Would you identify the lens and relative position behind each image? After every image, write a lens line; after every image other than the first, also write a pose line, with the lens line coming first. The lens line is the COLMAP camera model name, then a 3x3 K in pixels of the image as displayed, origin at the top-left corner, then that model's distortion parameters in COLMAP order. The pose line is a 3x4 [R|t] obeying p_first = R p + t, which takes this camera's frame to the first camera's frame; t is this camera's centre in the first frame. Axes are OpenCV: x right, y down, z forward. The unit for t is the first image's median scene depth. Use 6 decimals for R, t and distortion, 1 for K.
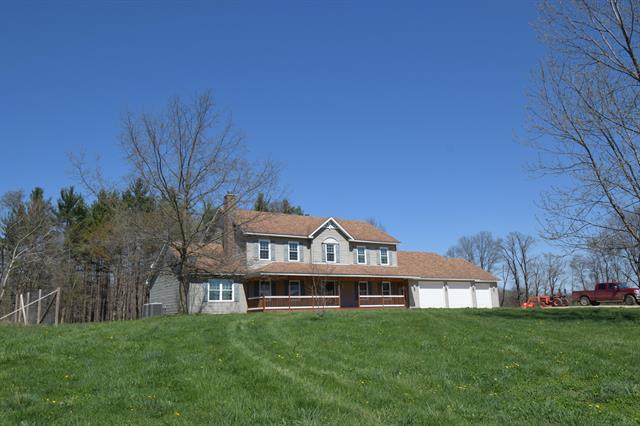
lens RADIAL K [[563.9, 0, 320.1], [0, 563.9, 213.3], [0, 0, 1]] dist [0.008727, 0.003317]
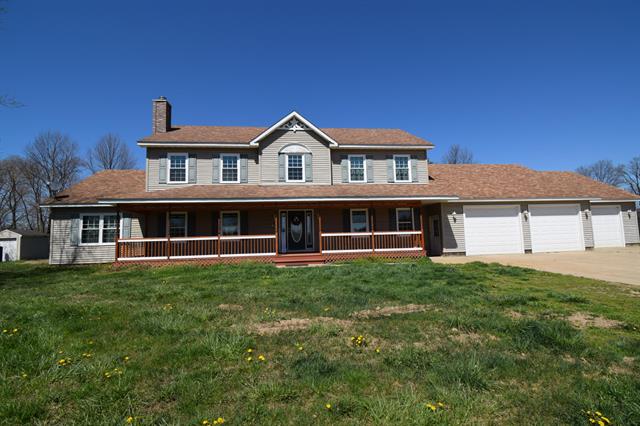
lens RADIAL K [[286.3, 0, 318.7], [0, 286.3, 207.7], [0, 0, 1]] dist [-0.017134, -0.001872]
pose [[0.874730, -0.039965, -0.482960, 0.197643], [0.087199, 0.993308, 0.075736, 0.093059], [0.476701, -0.108362, 0.872361, 0.714655]]
